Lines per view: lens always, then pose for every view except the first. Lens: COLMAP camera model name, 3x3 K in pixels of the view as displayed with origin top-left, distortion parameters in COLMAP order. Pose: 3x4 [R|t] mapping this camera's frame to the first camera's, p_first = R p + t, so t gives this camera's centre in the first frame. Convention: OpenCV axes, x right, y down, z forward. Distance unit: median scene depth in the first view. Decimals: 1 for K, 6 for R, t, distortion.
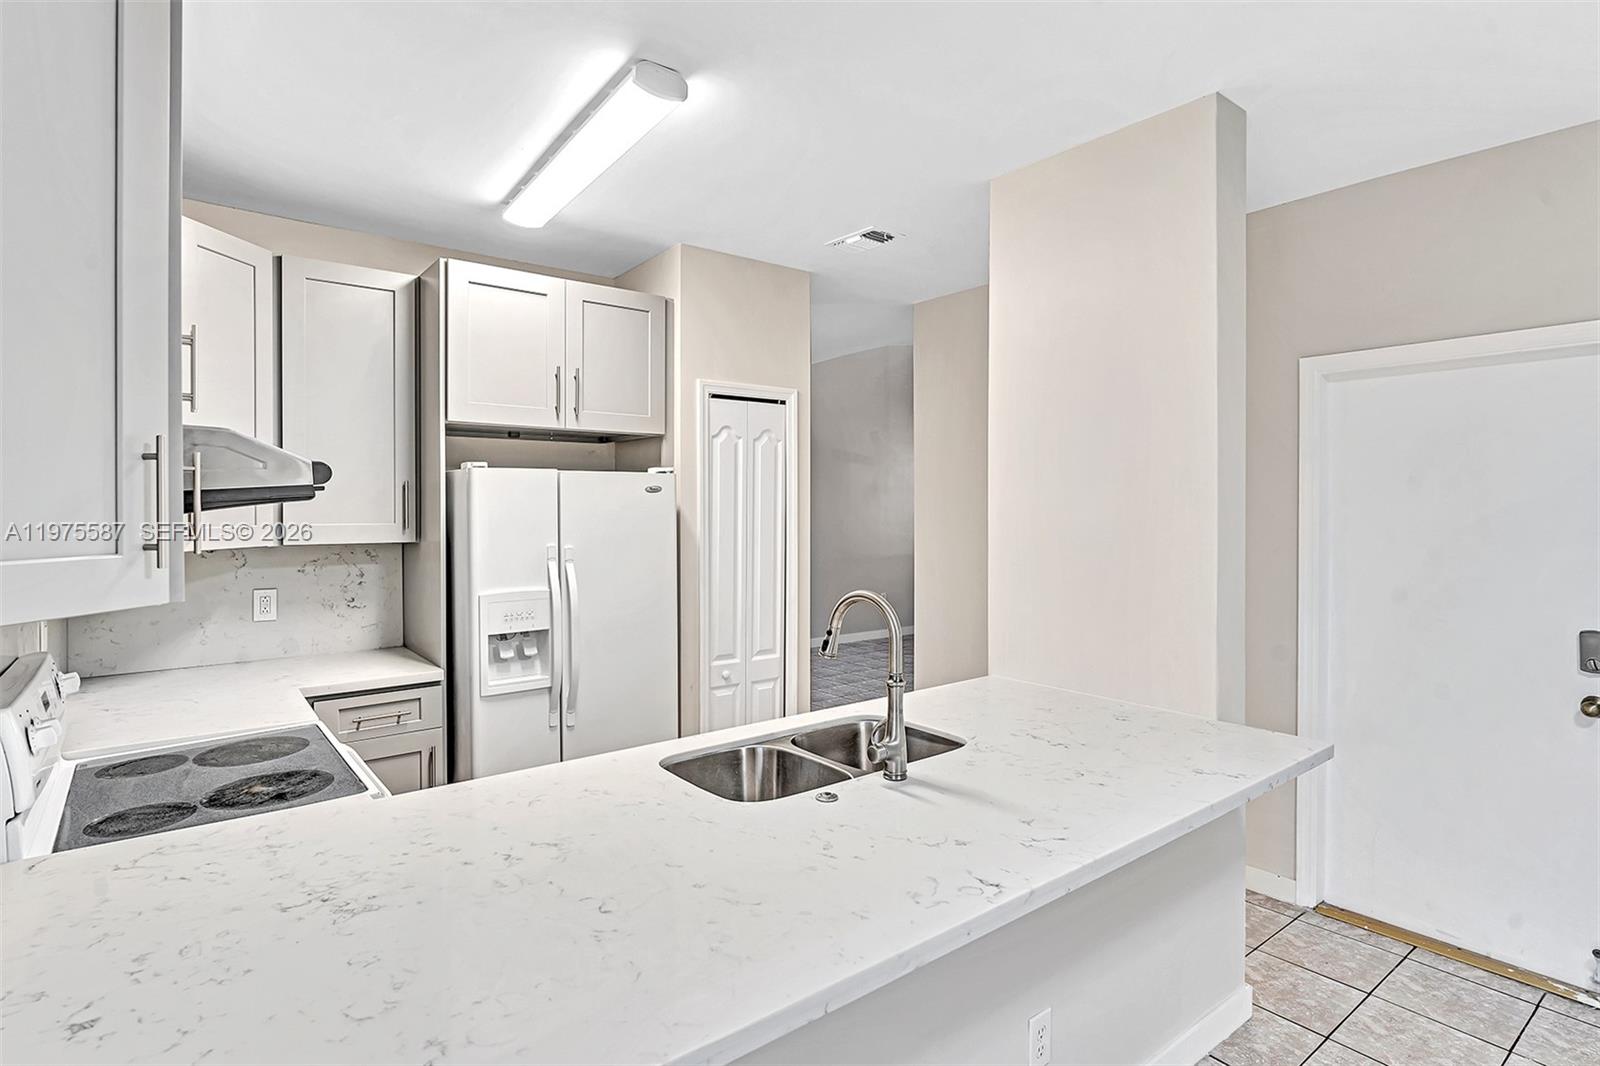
lens RADIAL K [[823.9, 0, 788.1], [0, 823.9, 513.3], [0, 0, 1]] dist [-0.005836, -0.000576]
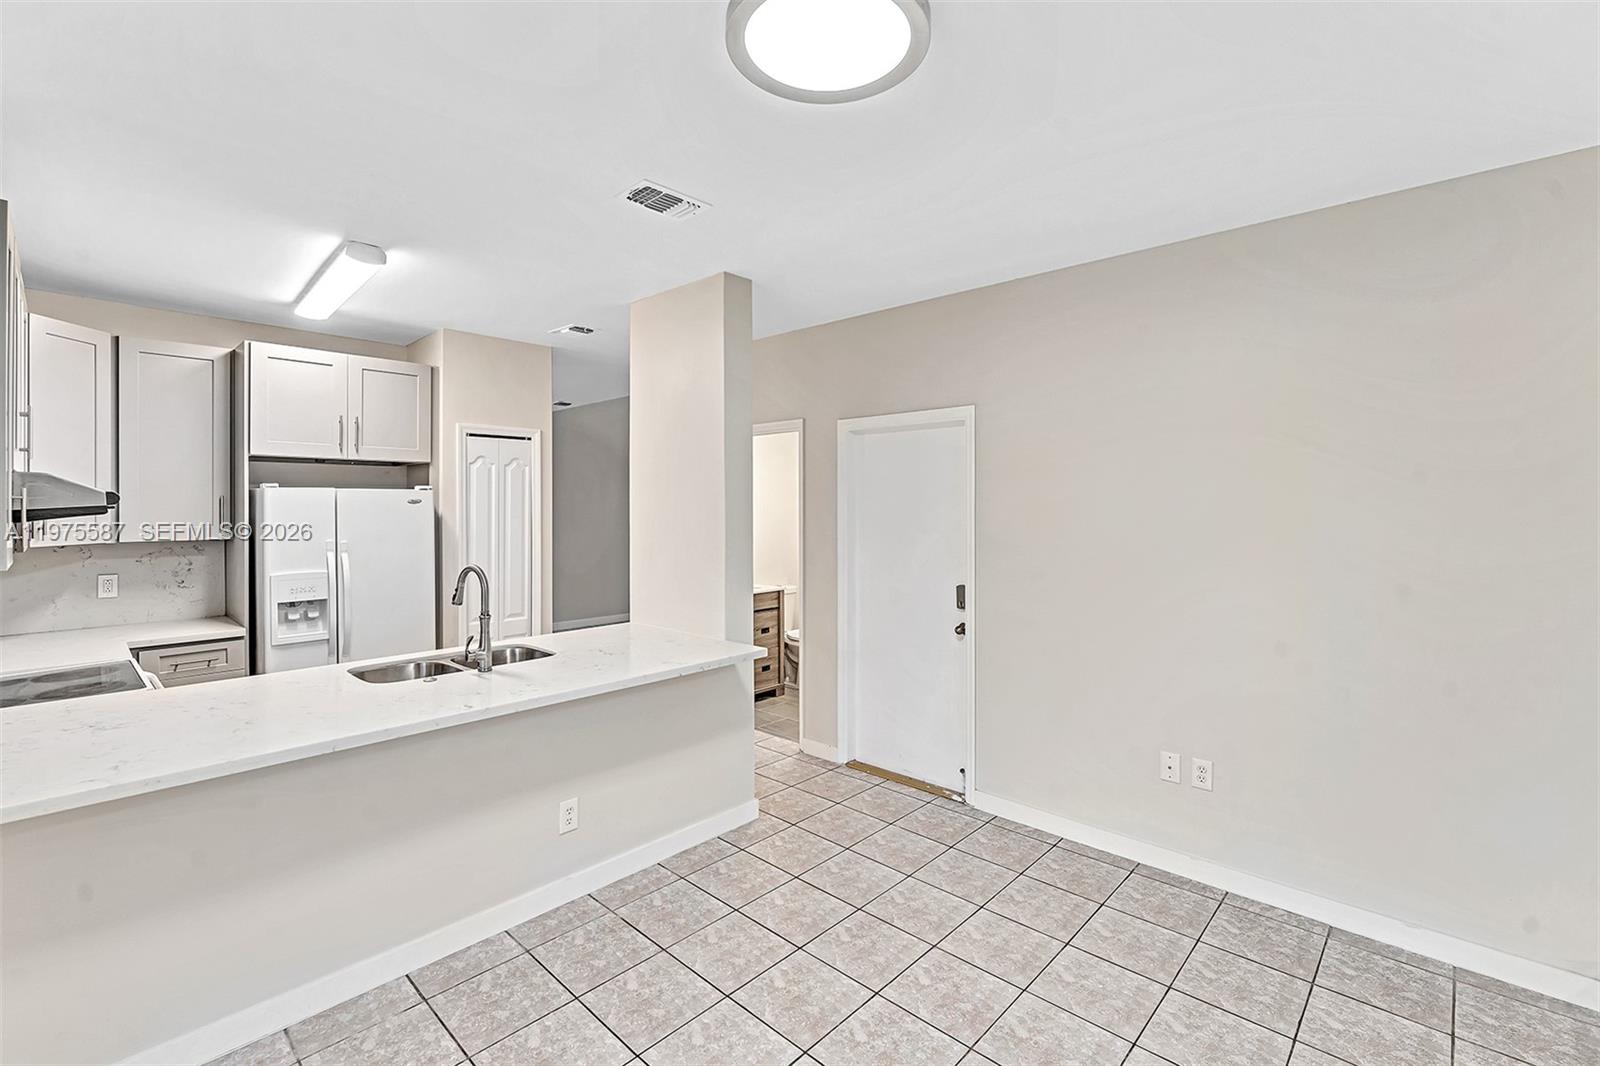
lens RADIAL K [[715.0, 0, 793.3], [0, 715.0, 506.3], [0, 0, 1]] dist [-0.005119, -0.000209]
pose [[0.988320, -0.001258, 0.152388, 0.324305], [0.002479, 0.999966, -0.007826, -0.009802], [-0.152373, 0.008112, 0.988290, -0.360328]]
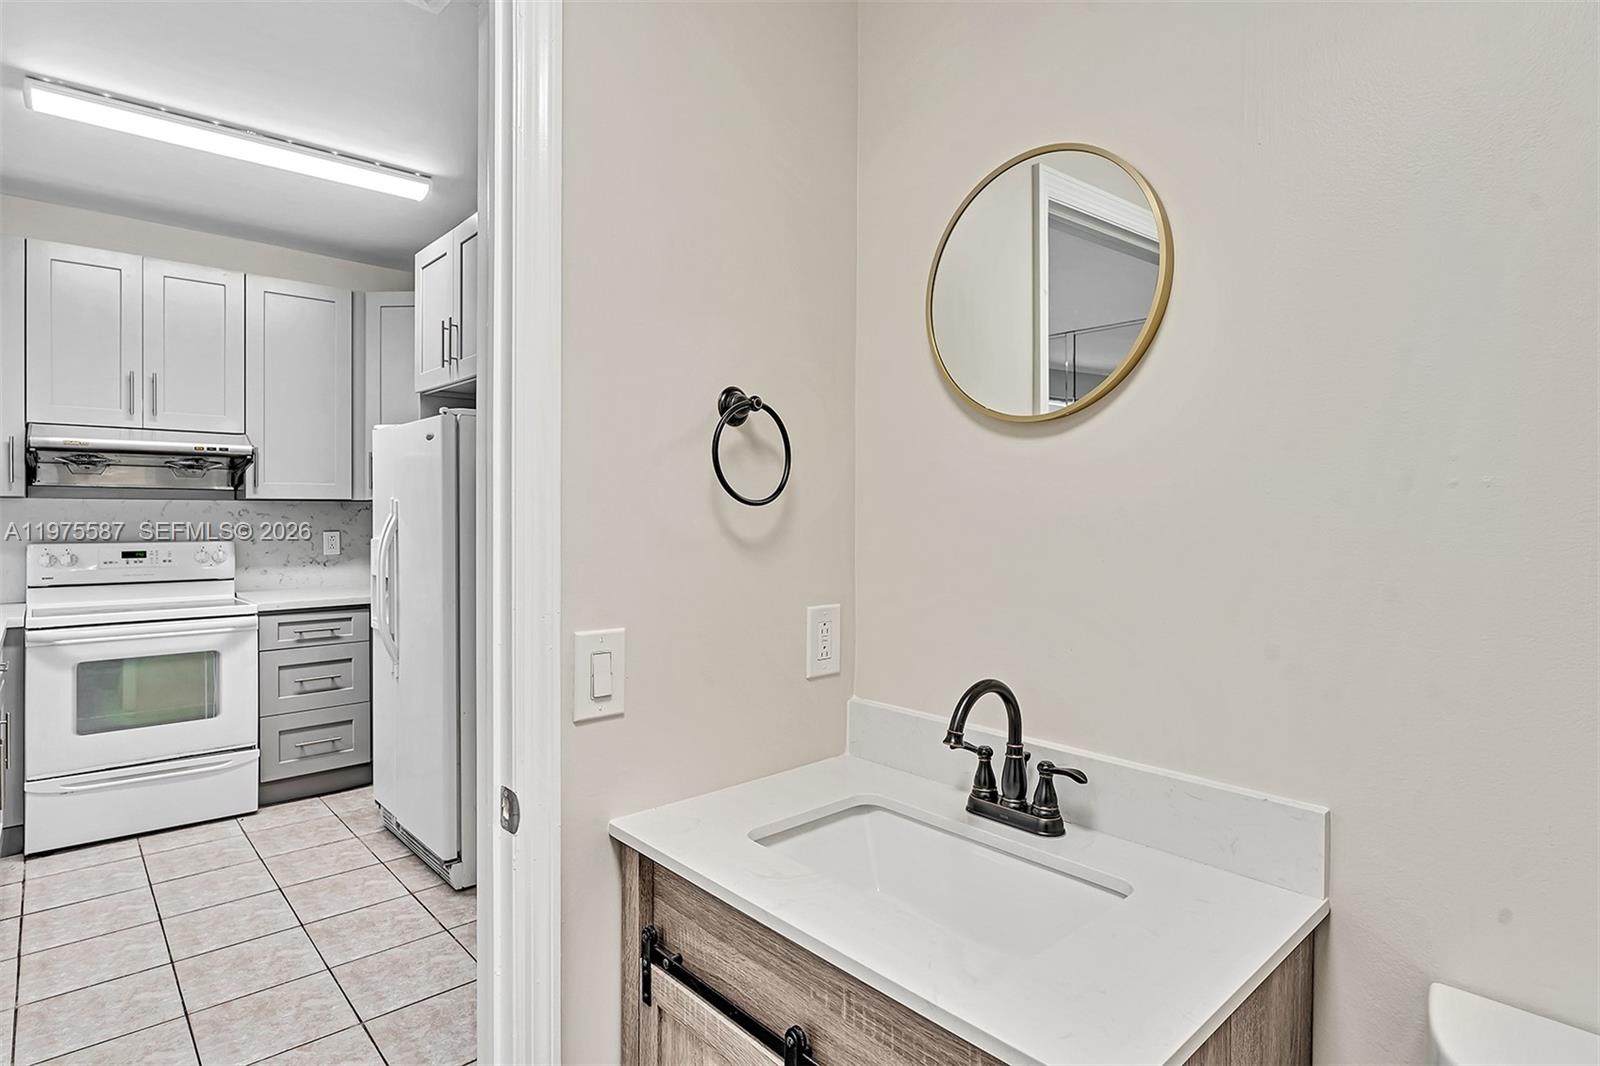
lens RADIAL K [[823.9, 0, 788.1], [0, 823.9, 513.3], [0, 0, 1]] dist [-0.005836, -0.000576]
pose [[0.076779, 0.005605, -0.997032, 0.787297], [-0.012118, 0.999916, 0.004688, 0.046823], [0.996975, 0.011722, 0.076840, 1.415511]]
